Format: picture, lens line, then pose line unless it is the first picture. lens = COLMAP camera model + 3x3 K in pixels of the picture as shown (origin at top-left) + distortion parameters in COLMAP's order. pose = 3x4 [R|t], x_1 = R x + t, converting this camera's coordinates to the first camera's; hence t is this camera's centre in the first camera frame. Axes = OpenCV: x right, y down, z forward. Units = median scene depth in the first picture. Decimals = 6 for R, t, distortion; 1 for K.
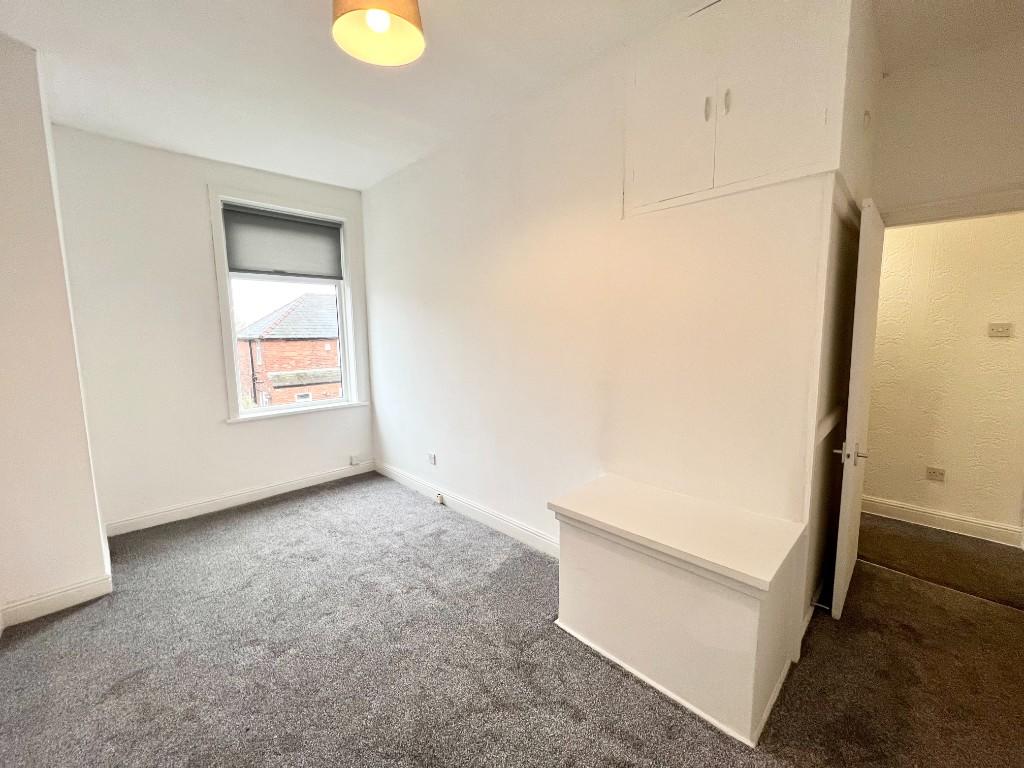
lens RADIAL K [[410.6, 0, 513.2], [0, 410.6, 381.5], [0, 0, 1]] dist [-0.004530, -0.000028]
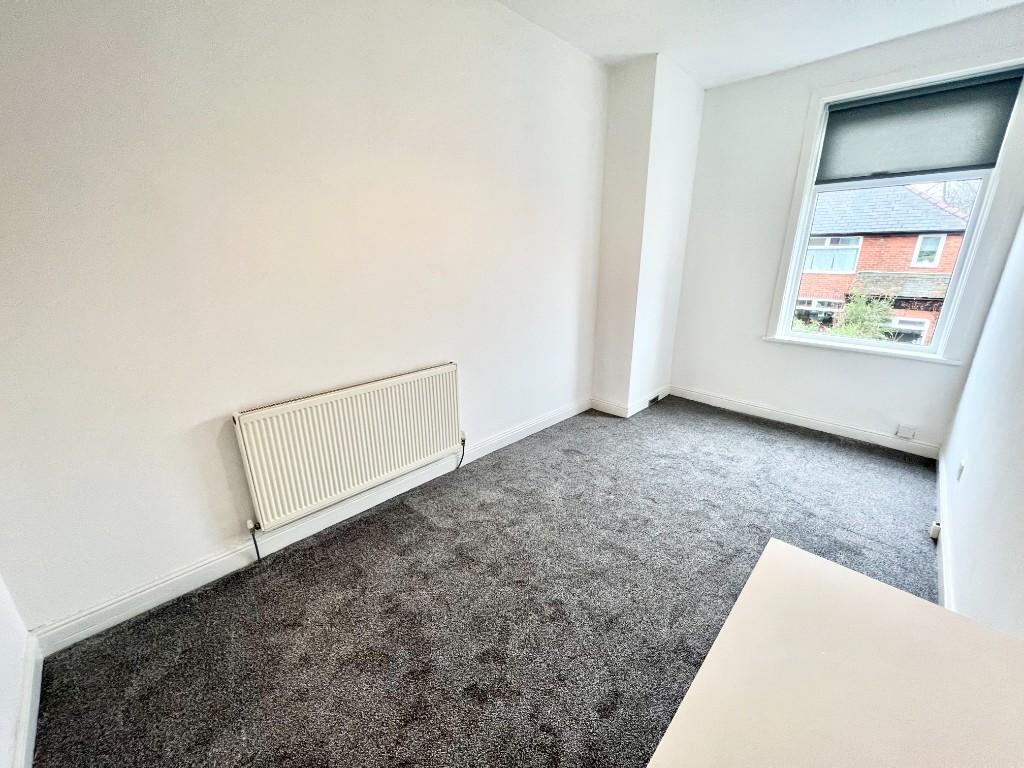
lens RADIAL K [[410.6, 0, 511.4], [0, 410.6, 384.7], [0, 0, 1]] dist [-0.004530, -0.000028]
pose [[-0.000019, 0.318937, -0.947776, 0.366295], [-0.113014, 0.941703, 0.316896, -0.054182], [0.993593, 0.107118, 0.036026, 0.323790]]
